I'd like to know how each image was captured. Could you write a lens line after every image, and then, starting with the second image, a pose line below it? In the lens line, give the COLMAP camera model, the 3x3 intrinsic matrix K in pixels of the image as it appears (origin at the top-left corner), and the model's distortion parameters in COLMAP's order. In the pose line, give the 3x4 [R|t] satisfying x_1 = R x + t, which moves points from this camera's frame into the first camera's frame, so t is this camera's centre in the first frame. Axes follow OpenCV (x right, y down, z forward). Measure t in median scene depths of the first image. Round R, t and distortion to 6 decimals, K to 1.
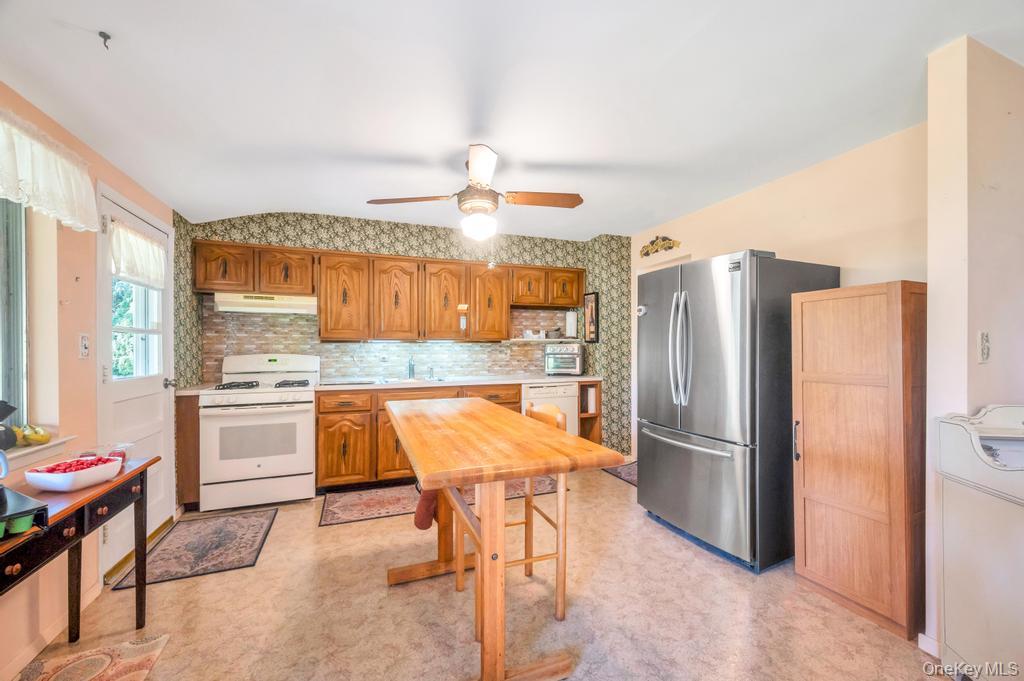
lens RADIAL K [[408.3, 0, 513.3], [0, 408.3, 344.7], [0, 0, 1]] dist [-0.000918, -0.000065]
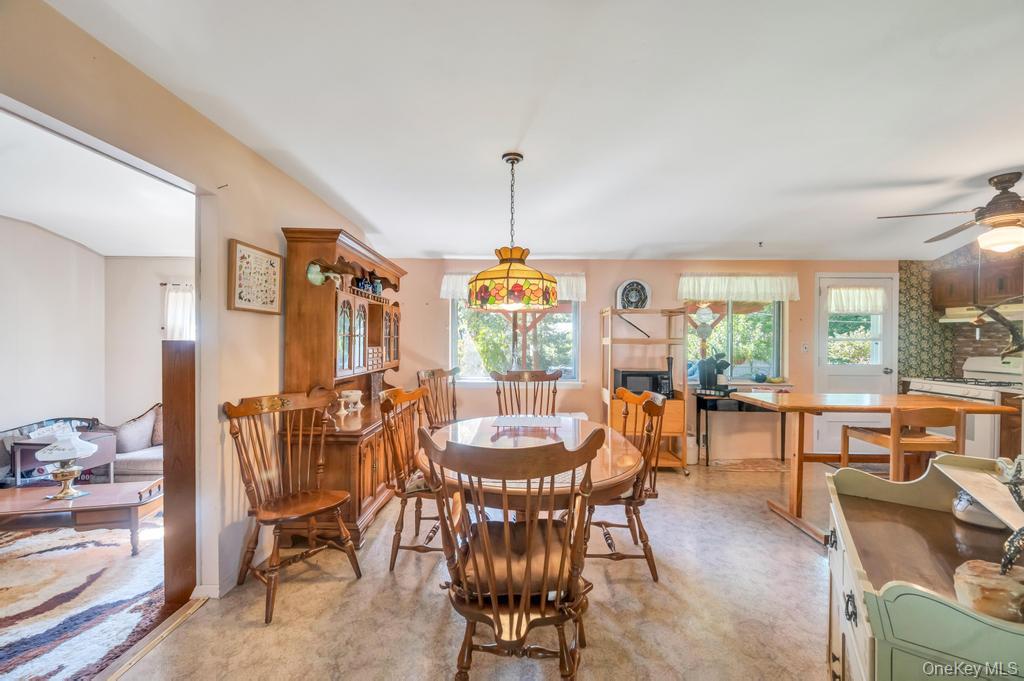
lens RADIAL K [[409.8, 0, 514.4], [0, 409.8, 340.3], [0, 0, 1]] dist [-0.001167, 0.000012]
pose [[-0.368887, 0.006635, -0.929451, 0.942291], [-0.000744, 0.999972, 0.007433, -0.029941], [0.929474, 0.003434, -0.368872, 0.173671]]
